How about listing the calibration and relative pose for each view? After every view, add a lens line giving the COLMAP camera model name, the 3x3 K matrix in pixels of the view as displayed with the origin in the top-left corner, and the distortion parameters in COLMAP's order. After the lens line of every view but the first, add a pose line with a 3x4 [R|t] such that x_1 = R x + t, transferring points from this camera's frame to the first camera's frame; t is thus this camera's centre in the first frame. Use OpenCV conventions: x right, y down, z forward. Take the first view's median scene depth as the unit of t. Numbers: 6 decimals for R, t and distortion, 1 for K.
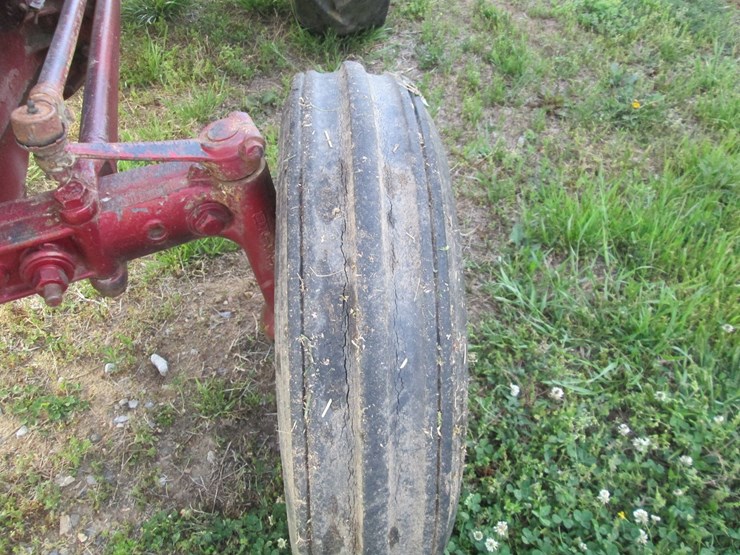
lens RADIAL K [[619.3, 0, 371.0], [0, 619.3, 272.2], [0, 0, 1]] dist [-0.048310, 0.024457]
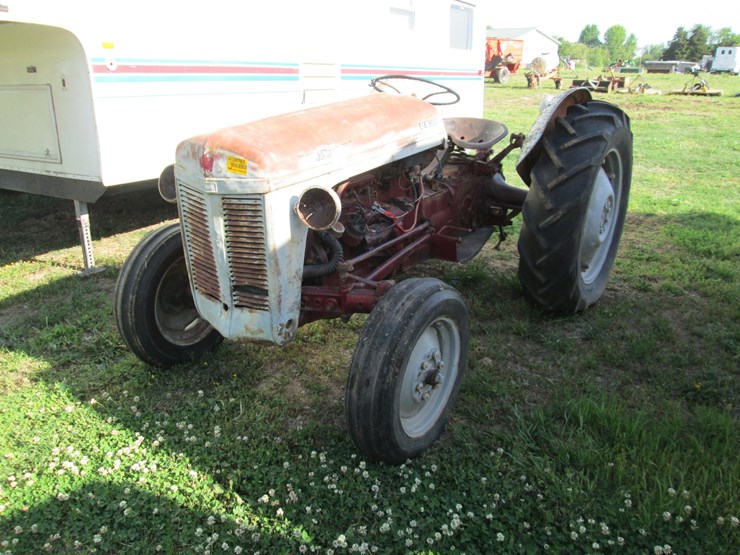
lens RADIAL K [[619.3, 0, 370.5], [0, 619.3, 278.4], [0, 0, 1]] dist [-0.048310, 0.024457]
pose [[0.787029, 0.188787, -0.587320, 0.677506], [-0.434312, 0.845679, -0.310161, 0.341386], [0.438130, 0.499186, 0.747566, -0.657135]]
